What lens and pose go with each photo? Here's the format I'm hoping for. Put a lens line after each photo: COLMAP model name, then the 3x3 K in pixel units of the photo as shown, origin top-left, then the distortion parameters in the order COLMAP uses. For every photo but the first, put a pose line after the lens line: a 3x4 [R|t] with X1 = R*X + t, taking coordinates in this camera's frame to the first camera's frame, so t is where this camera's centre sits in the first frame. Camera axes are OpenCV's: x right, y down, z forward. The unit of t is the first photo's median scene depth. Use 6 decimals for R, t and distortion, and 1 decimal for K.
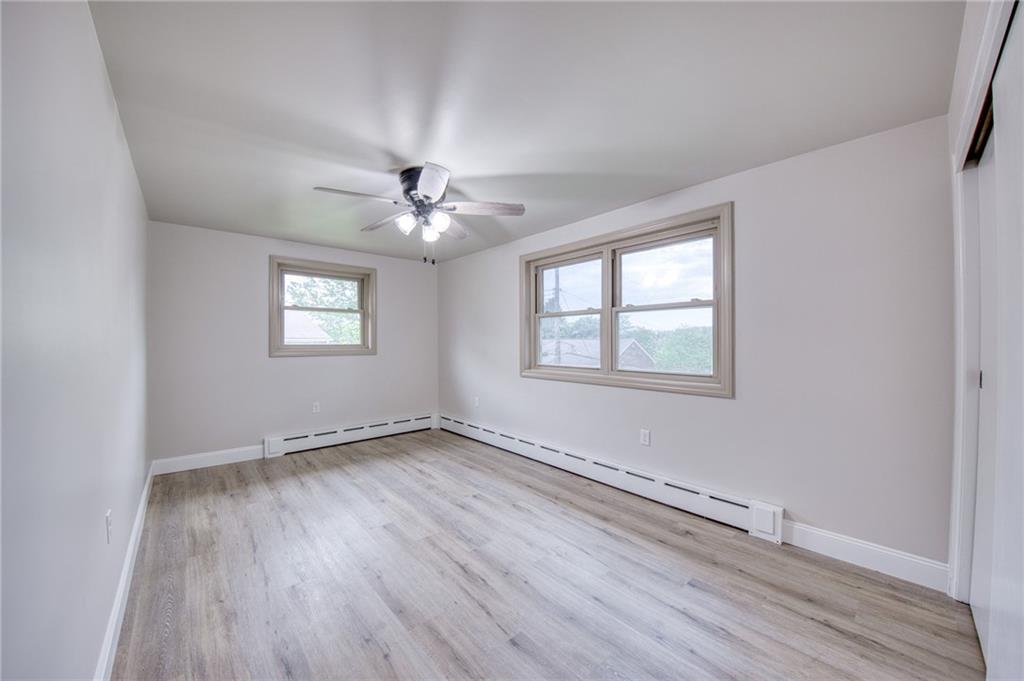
lens RADIAL K [[365.1, 0, 515.5], [0, 365.1, 342.2], [0, 0, 1]] dist [-0.023241, -0.001244]
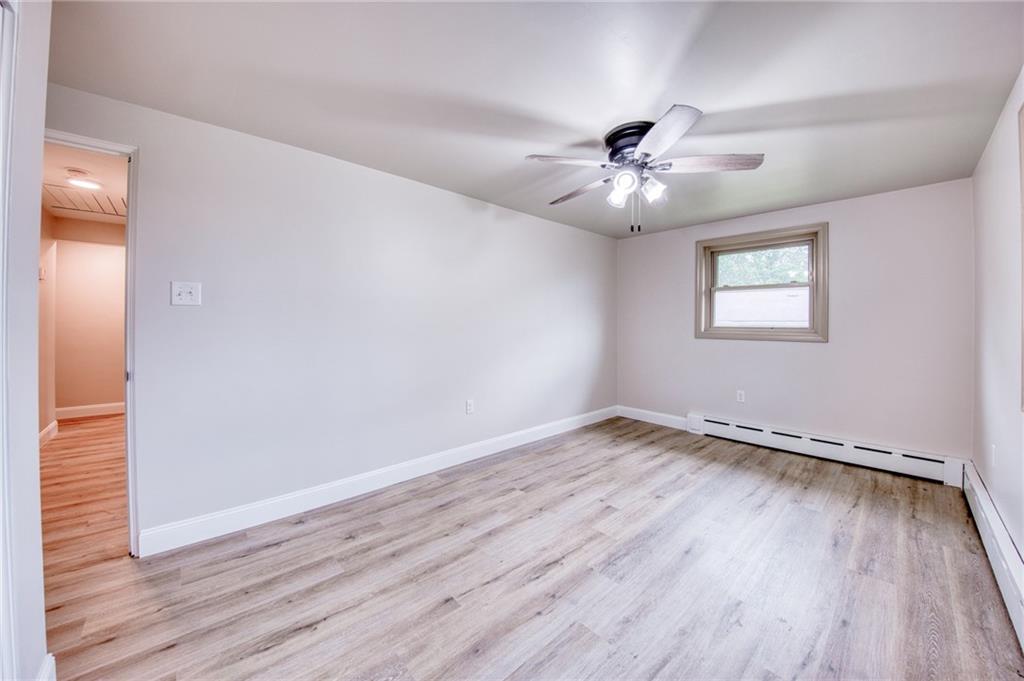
lens RADIAL K [[365.1, 0, 485.5], [0, 365.1, 318.2], [0, 0, 1]] dist [-0.023241, -0.001244]
pose [[-0.013965, -0.008528, -0.999866, 0.445432], [-0.012615, 0.999886, -0.008352, 0.001605], [0.999823, 0.012496, -0.014071, 0.462315]]
